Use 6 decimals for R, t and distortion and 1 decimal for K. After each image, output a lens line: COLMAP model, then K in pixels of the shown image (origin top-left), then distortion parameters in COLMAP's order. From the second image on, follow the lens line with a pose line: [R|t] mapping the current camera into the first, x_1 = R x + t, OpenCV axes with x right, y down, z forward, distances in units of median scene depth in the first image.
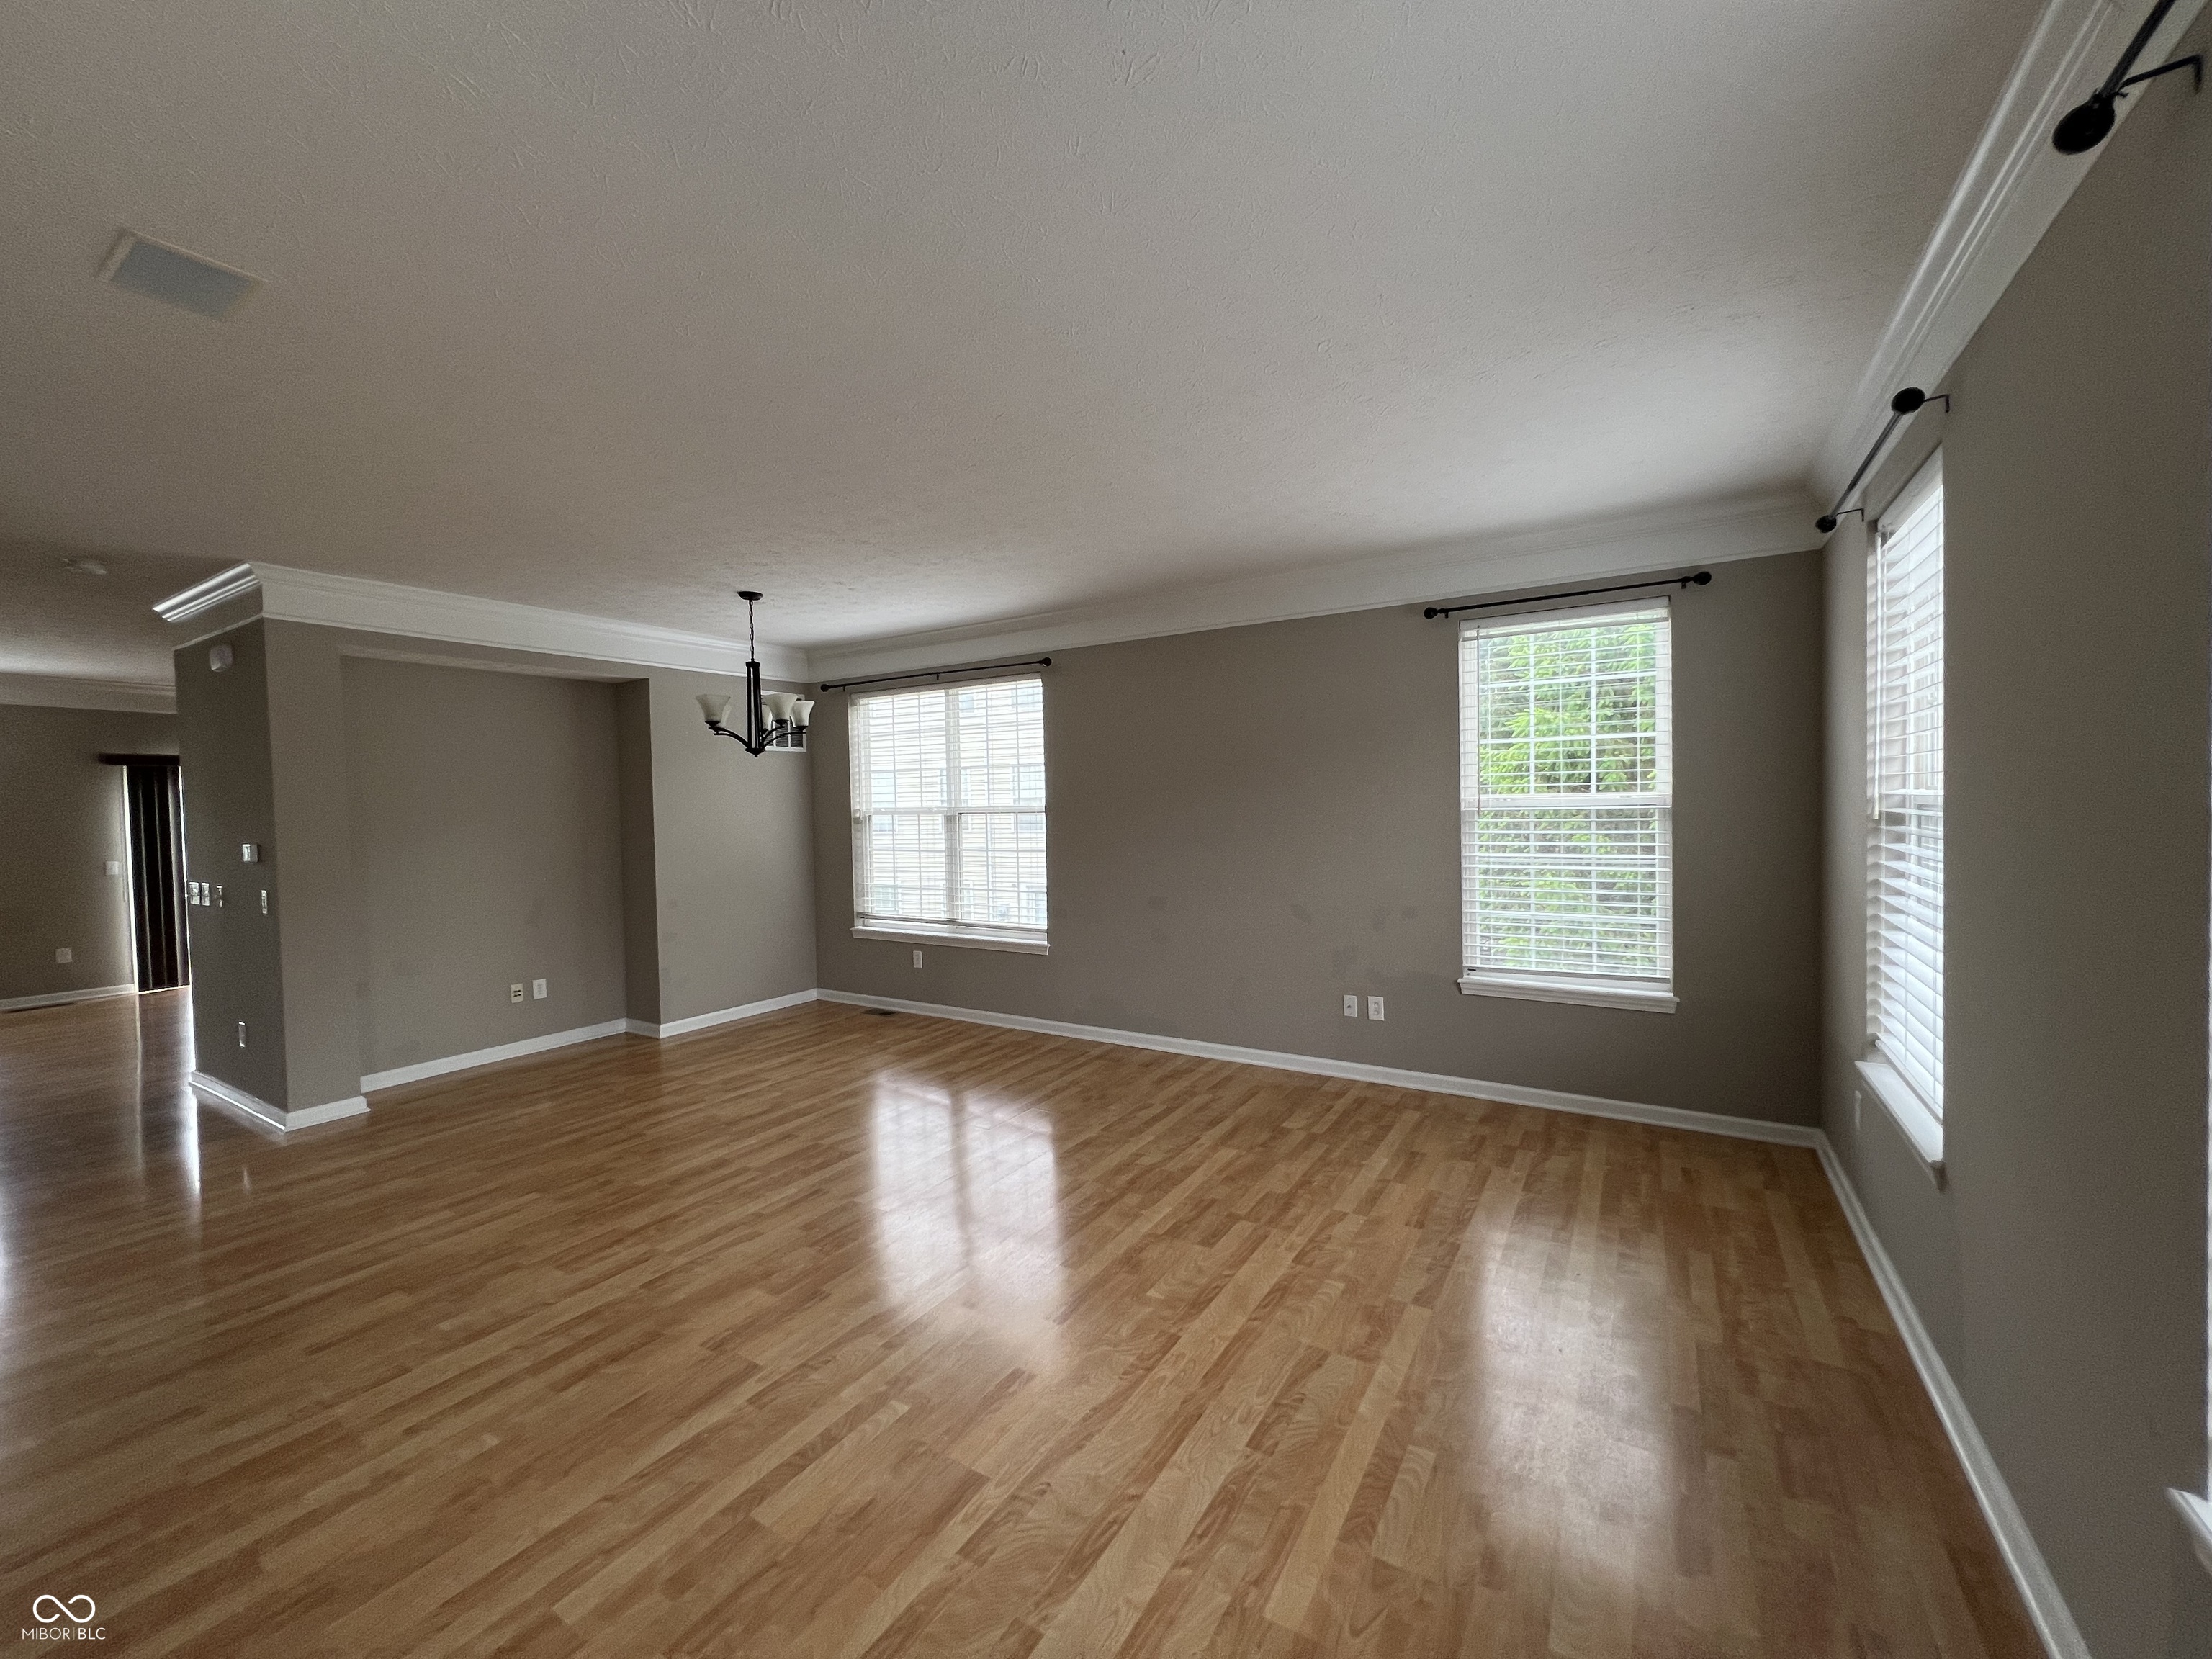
lens RADIAL K [[883.5, 0, 1102.8], [0, 883.5, 832.7], [0, 0, 1]] dist [-0.001351, 0.000681]
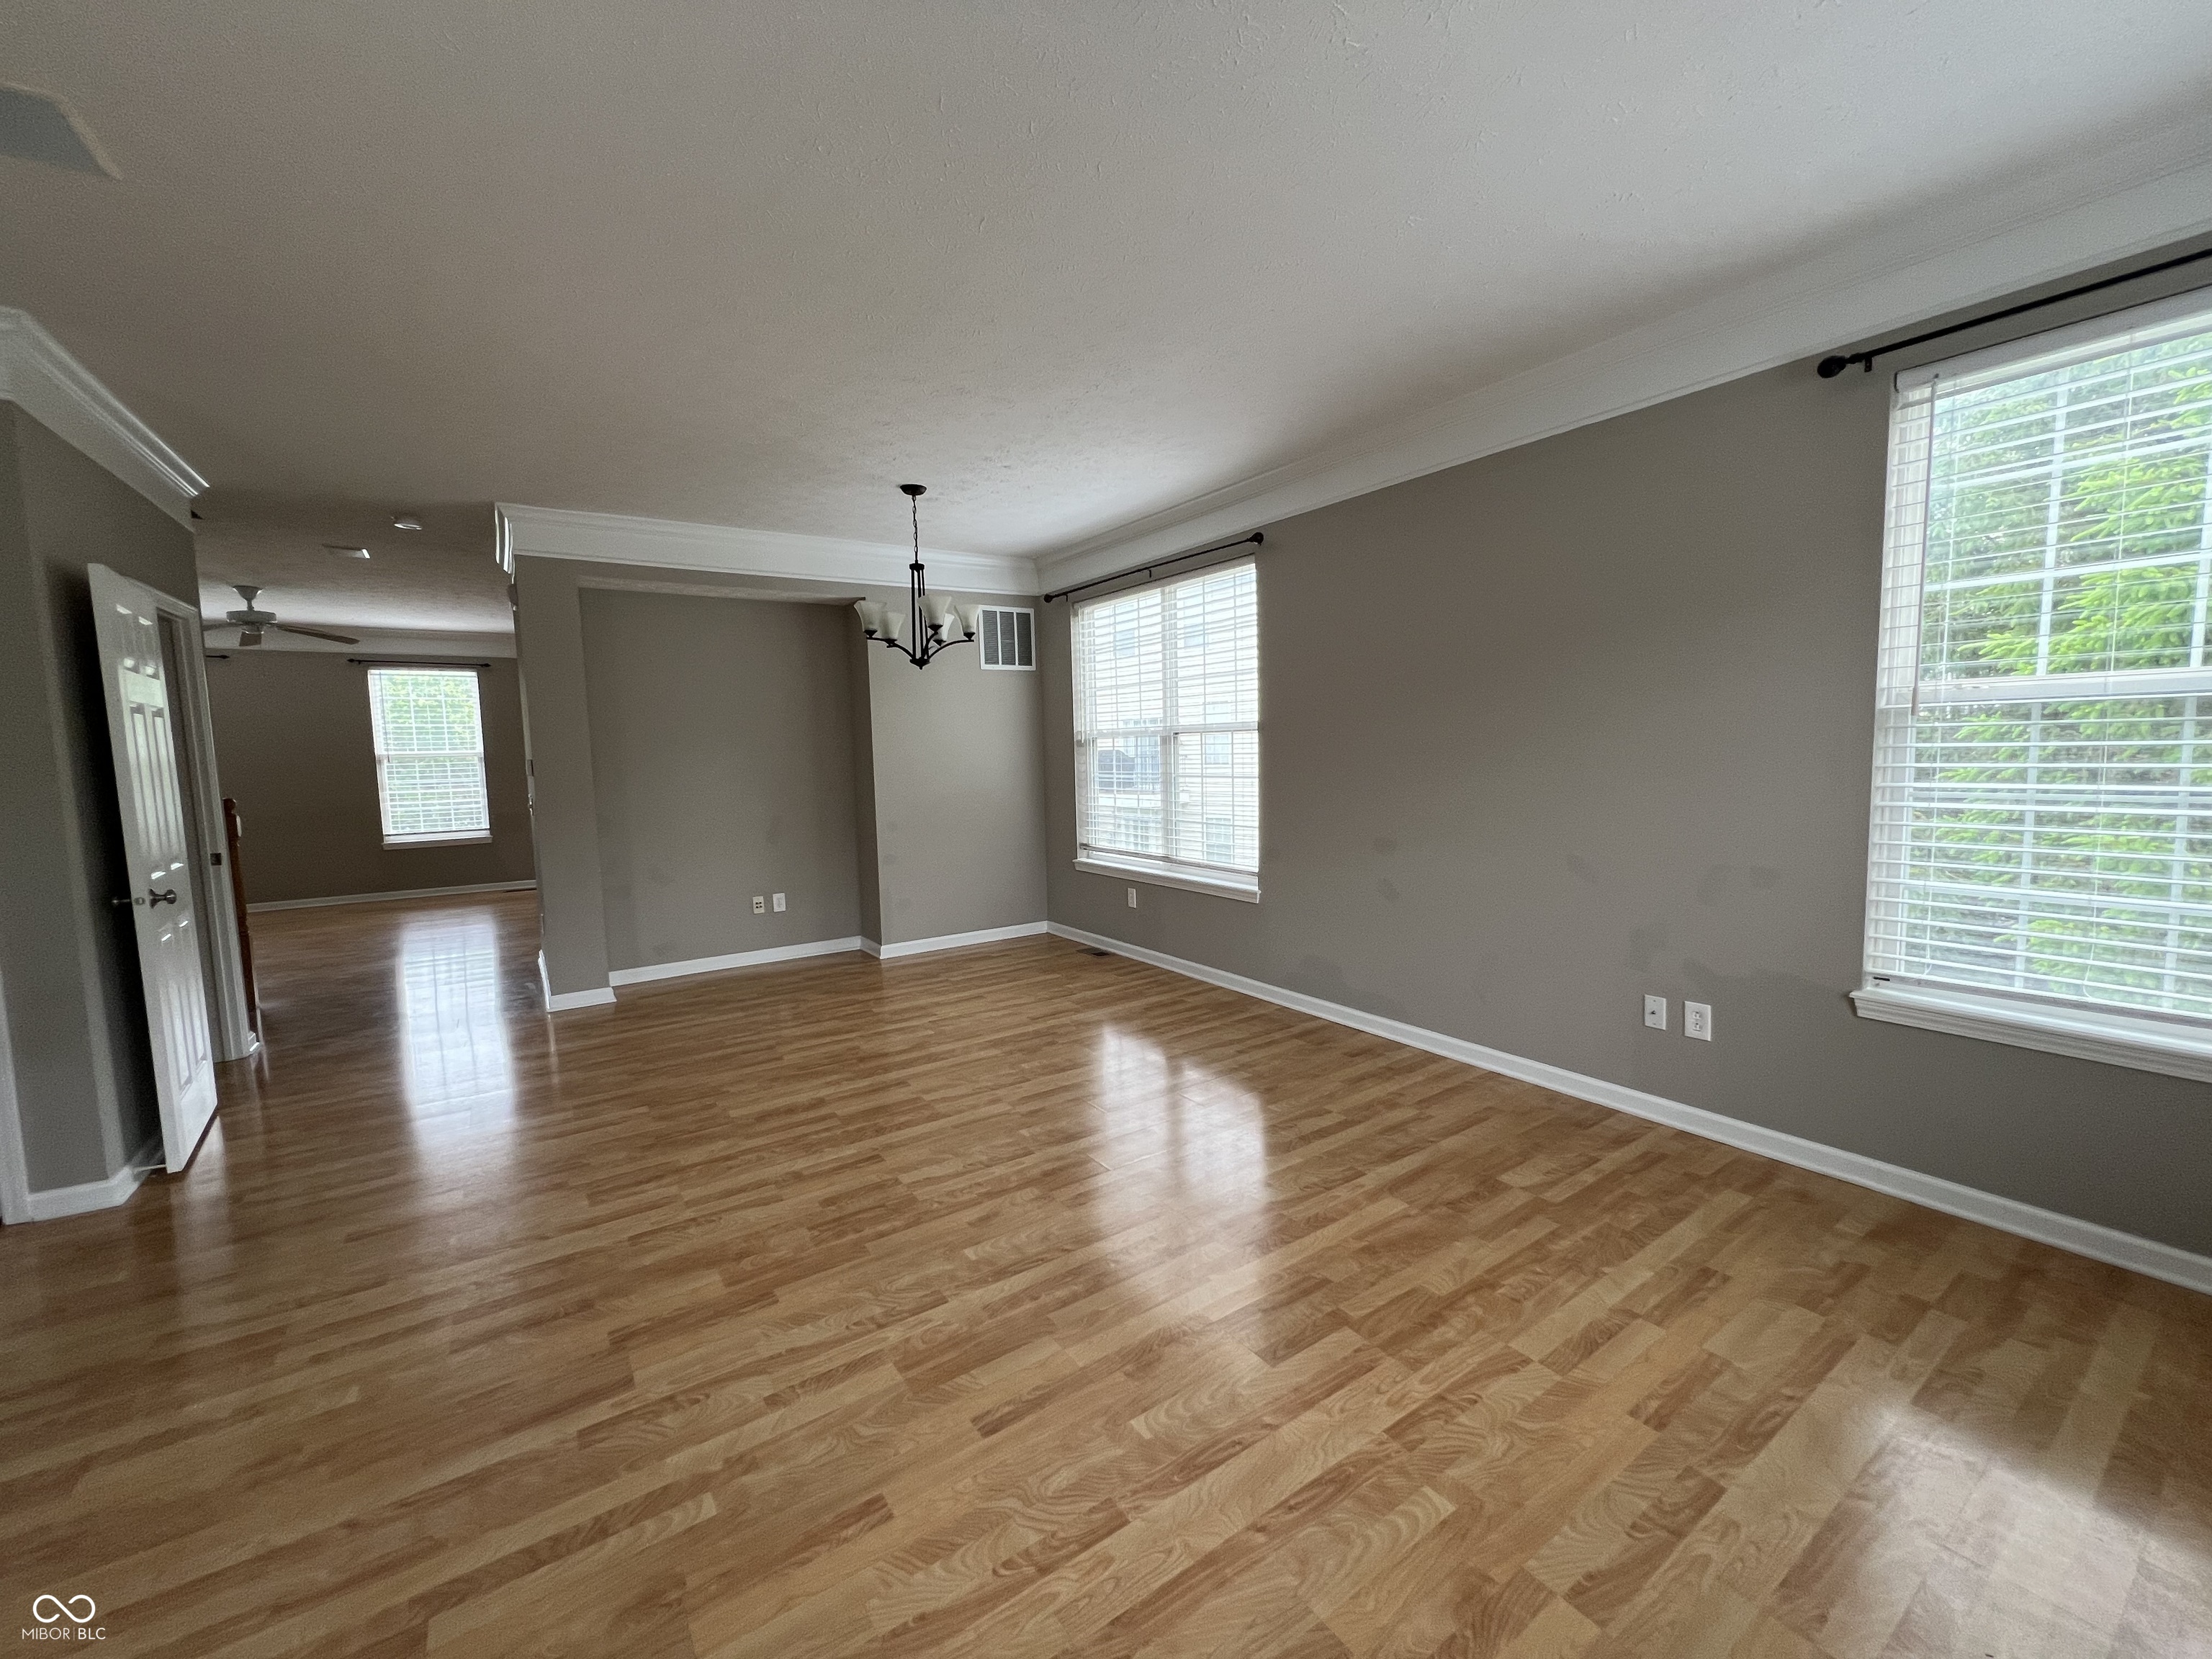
lens RADIAL K [[883.5, 0, 1099.2], [0, 883.5, 832.0], [0, 0, 1]] dist [-0.001351, 0.000681]
pose [[0.913877, 0.035850, -0.404405, 0.170965], [-0.007221, 0.997372, 0.072097, 0.017487], [0.405927, -0.062967, 0.911734, 0.247595]]
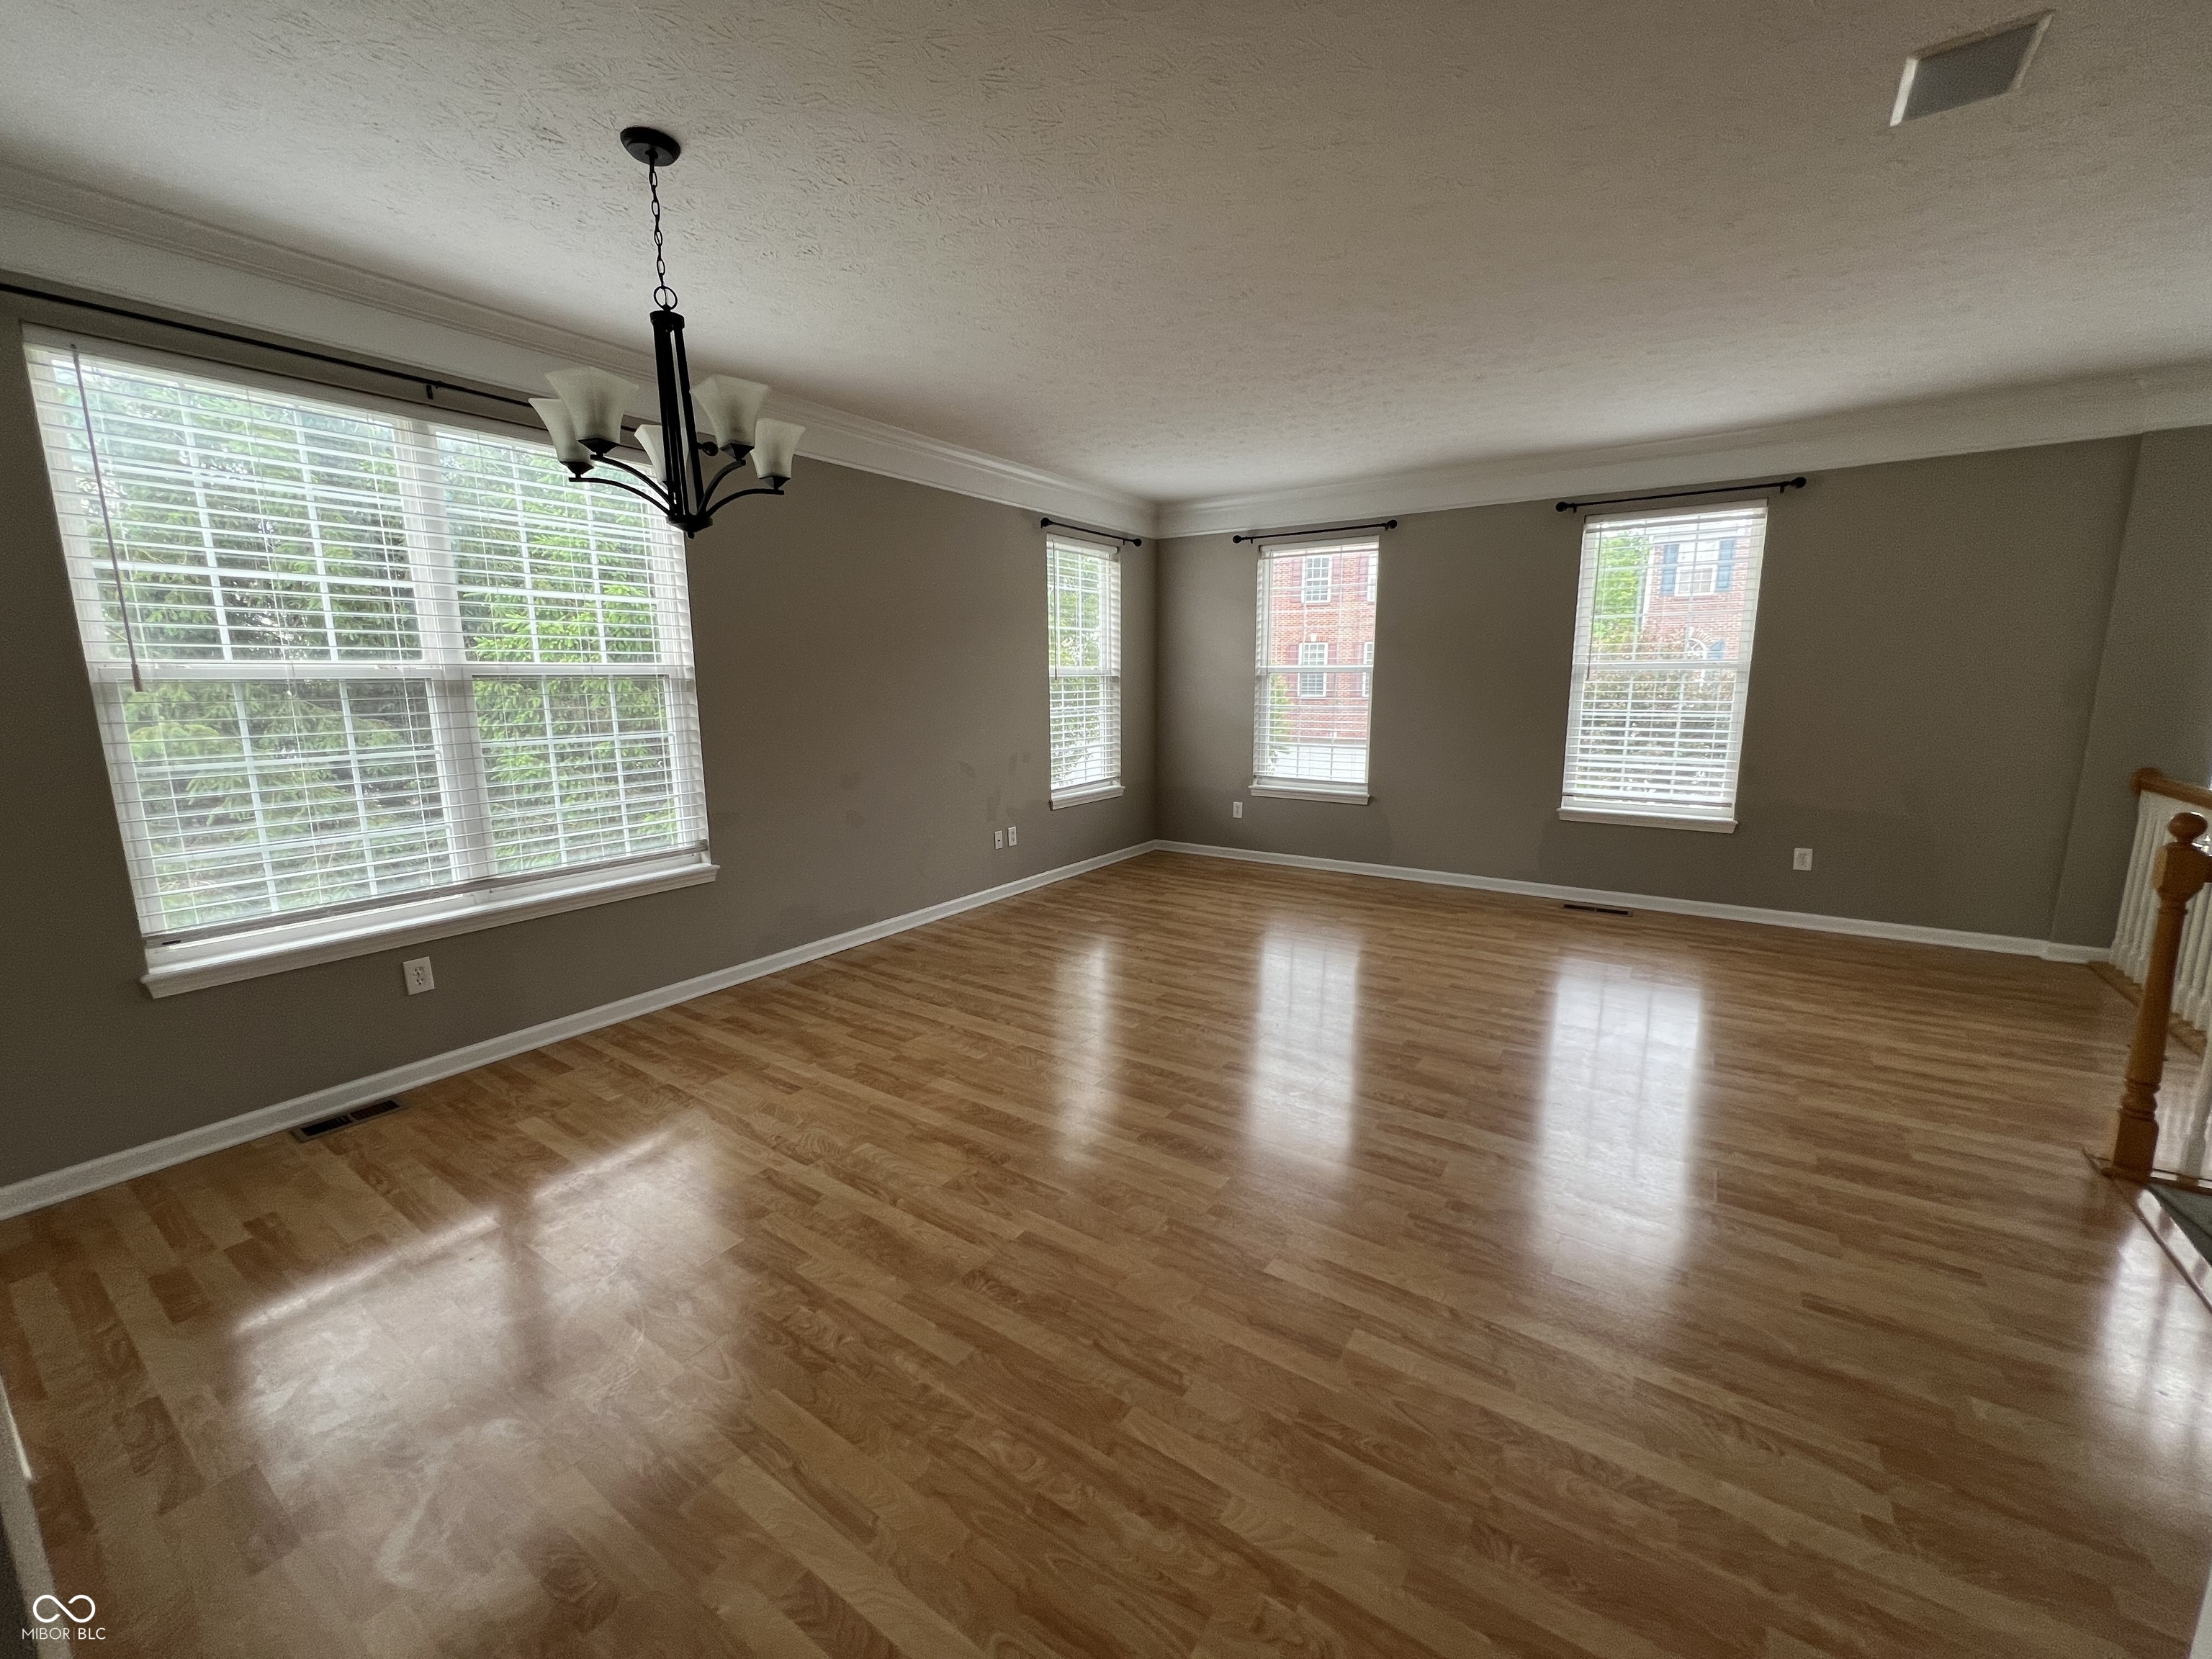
lens RADIAL K [[883.5, 0, 1103.1], [0, 883.5, 825.7], [0, 0, 1]] dist [-0.001351, 0.000681]
pose [[0.041373, -0.155173, 0.987021, -0.957931], [0.032219, 0.987560, 0.153908, -0.005297], [-0.998624, 0.025433, 0.045857, 0.844104]]
